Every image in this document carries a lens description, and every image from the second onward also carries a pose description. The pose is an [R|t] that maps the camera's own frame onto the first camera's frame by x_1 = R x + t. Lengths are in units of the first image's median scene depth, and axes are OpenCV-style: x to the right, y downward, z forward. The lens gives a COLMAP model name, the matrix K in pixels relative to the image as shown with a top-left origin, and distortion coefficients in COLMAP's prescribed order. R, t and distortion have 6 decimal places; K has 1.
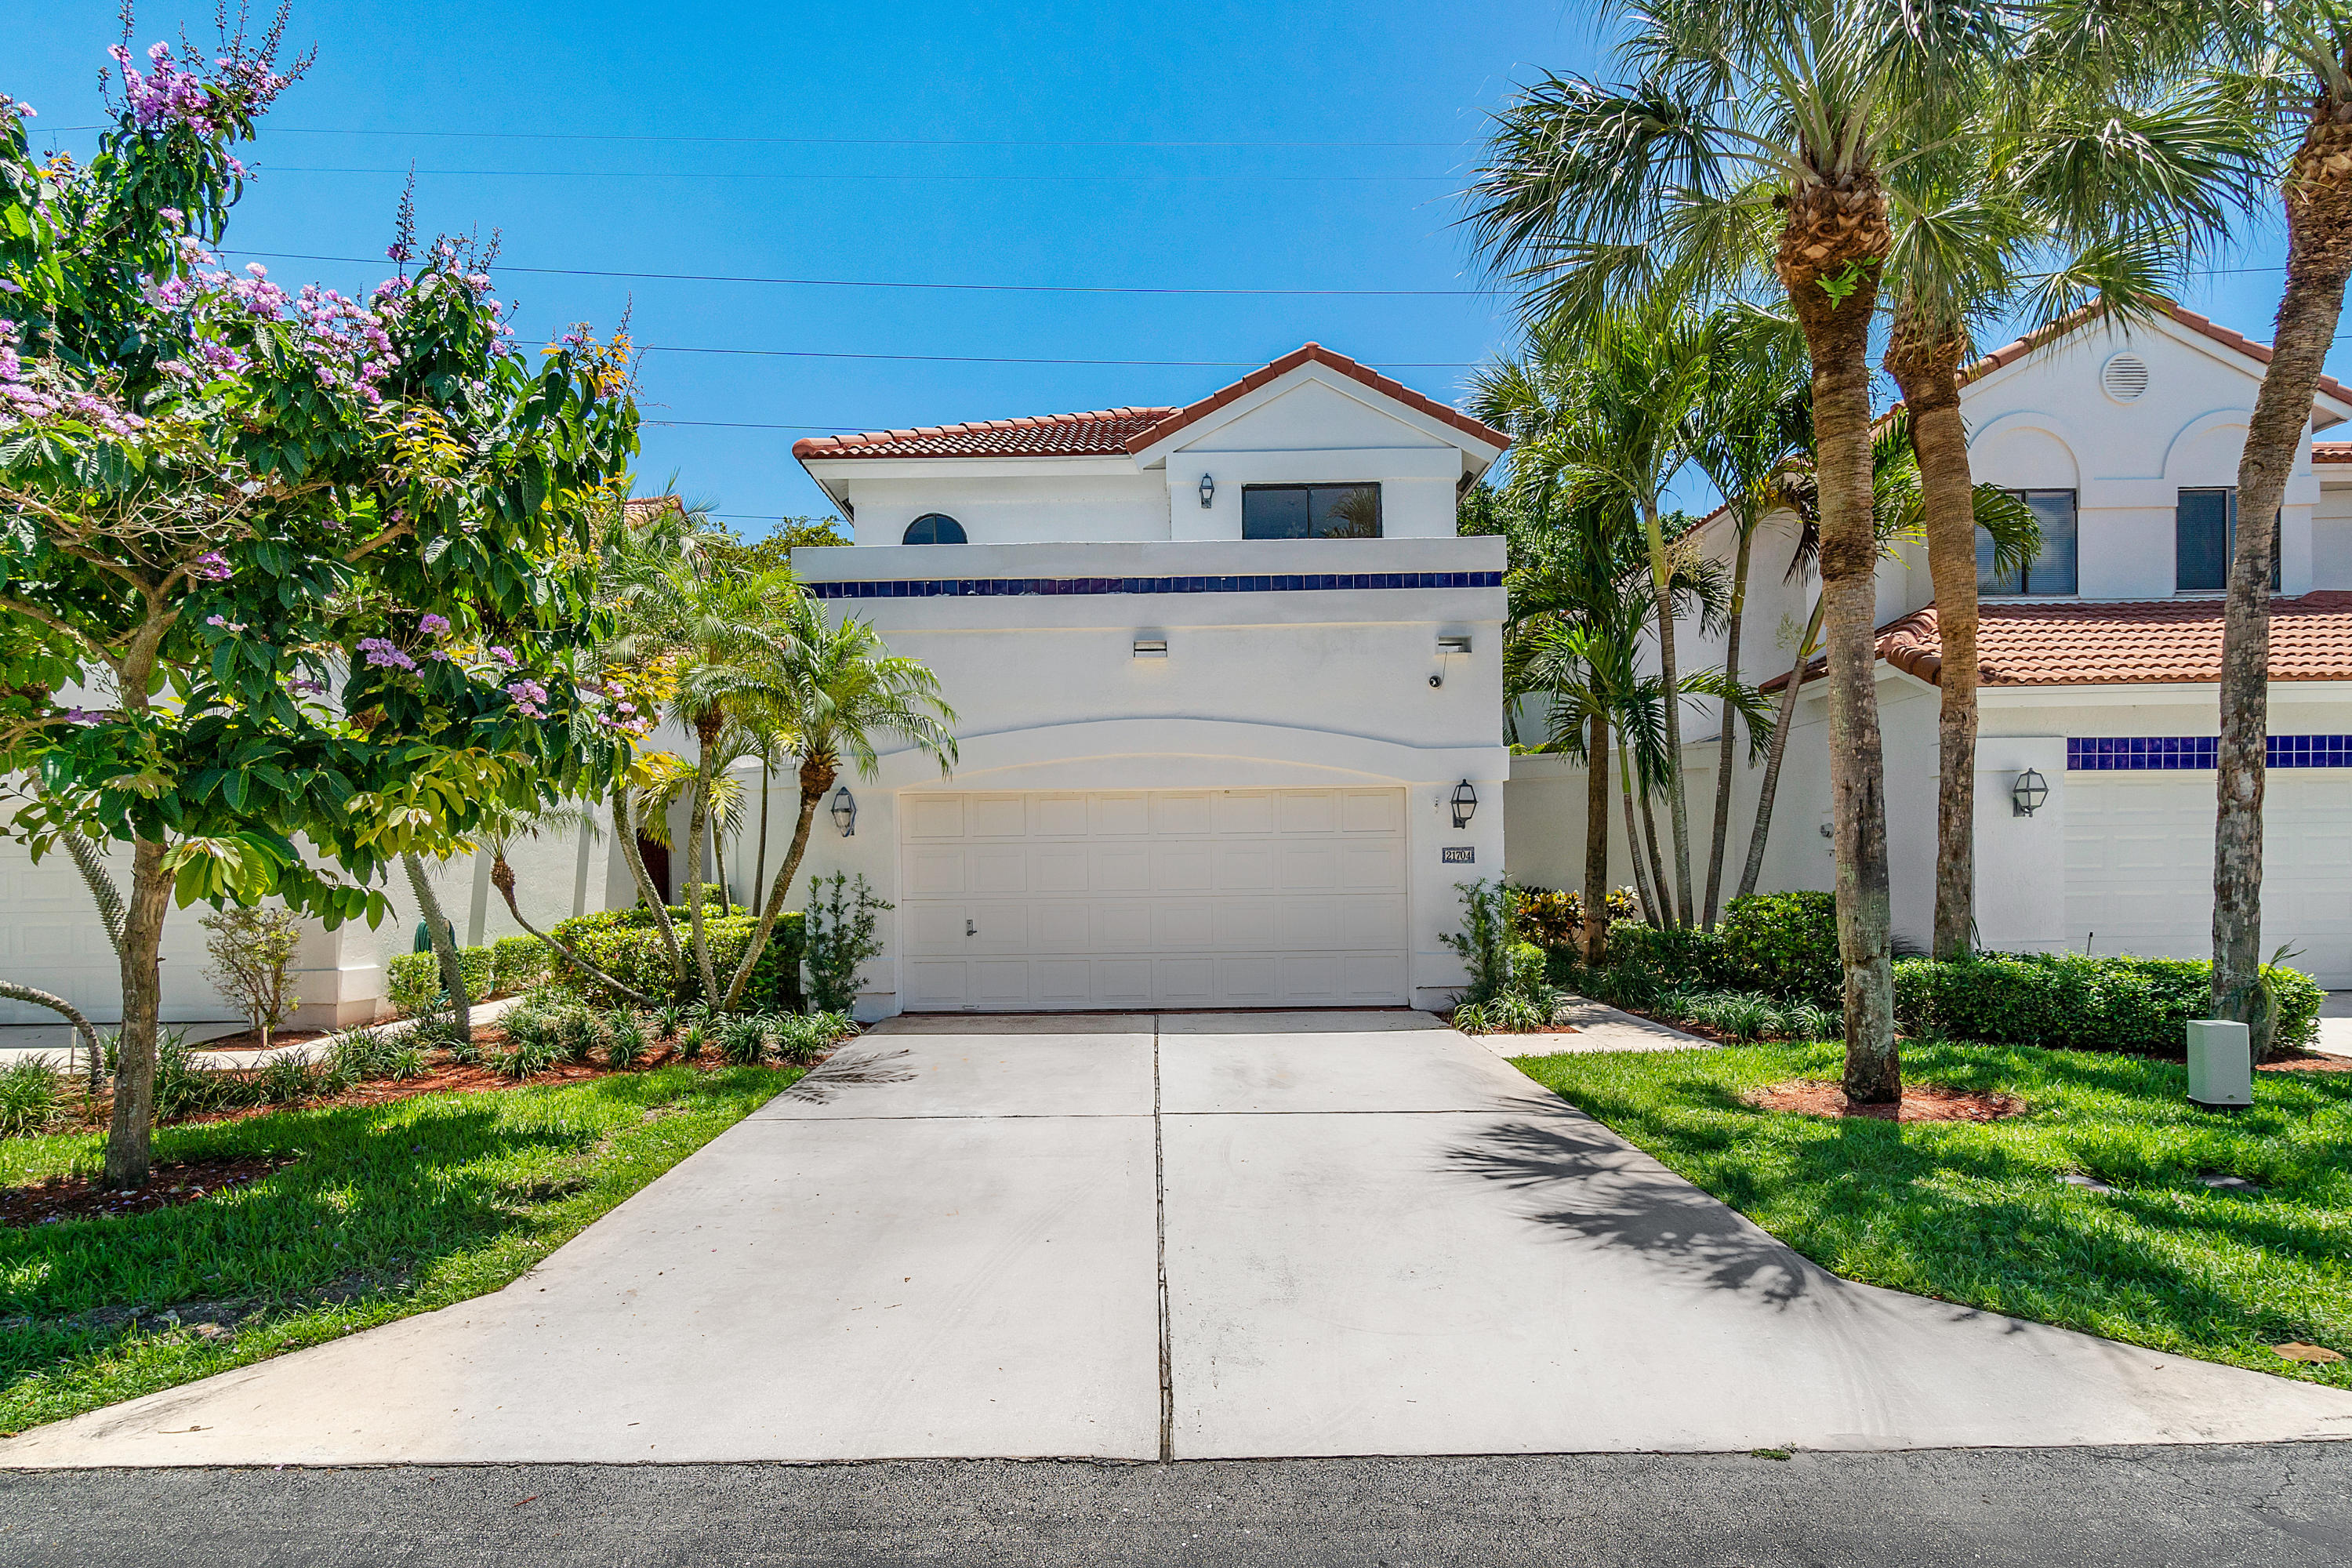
lens RADIAL K [[1006.1, 0, 1152.5], [0, 1006.1, 766.7], [0, 0, 1]] dist [-0.003787, 0.000014]
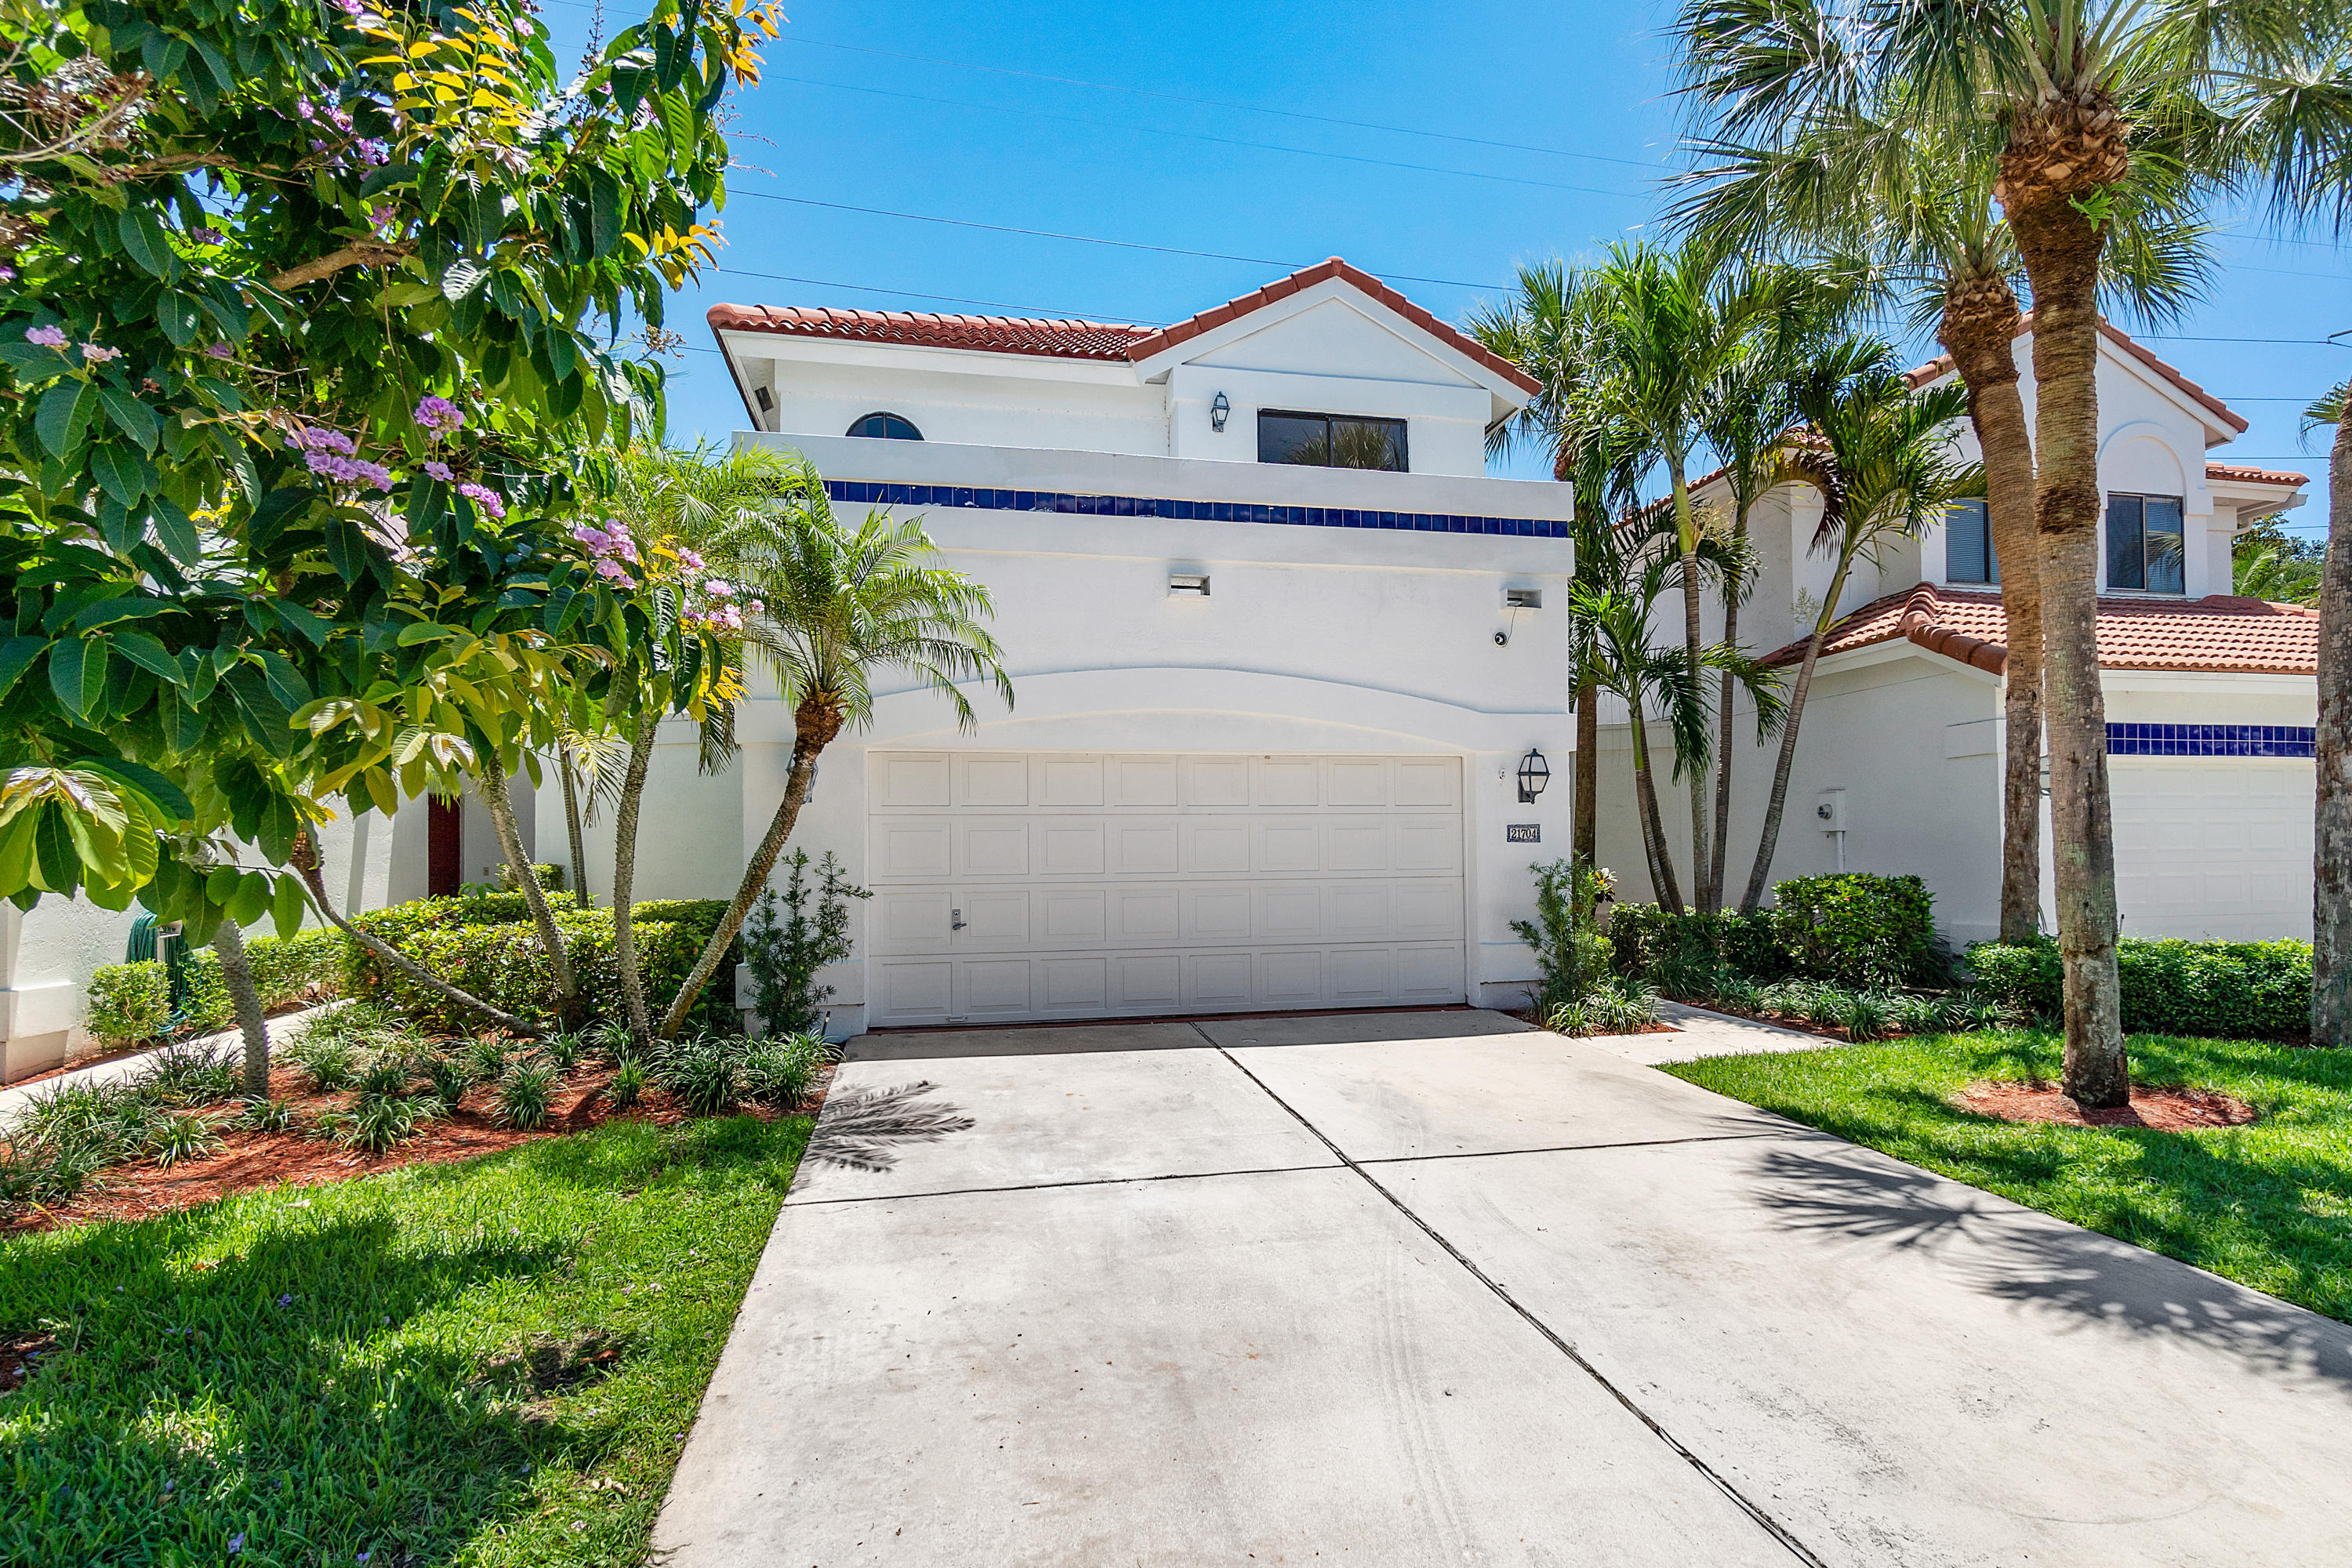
lens RADIAL K [[1048.3, 0, 1175.7], [0, 1048.3, 730.4], [0, 0, 1]] dist [-0.004475, 0.000588]
pose [[0.979067, 0.026874, 0.201756, -0.256978], [-0.024442, 0.999596, -0.014534, 0.023781], [-0.202065, 0.009298, 0.979328, 0.202000]]
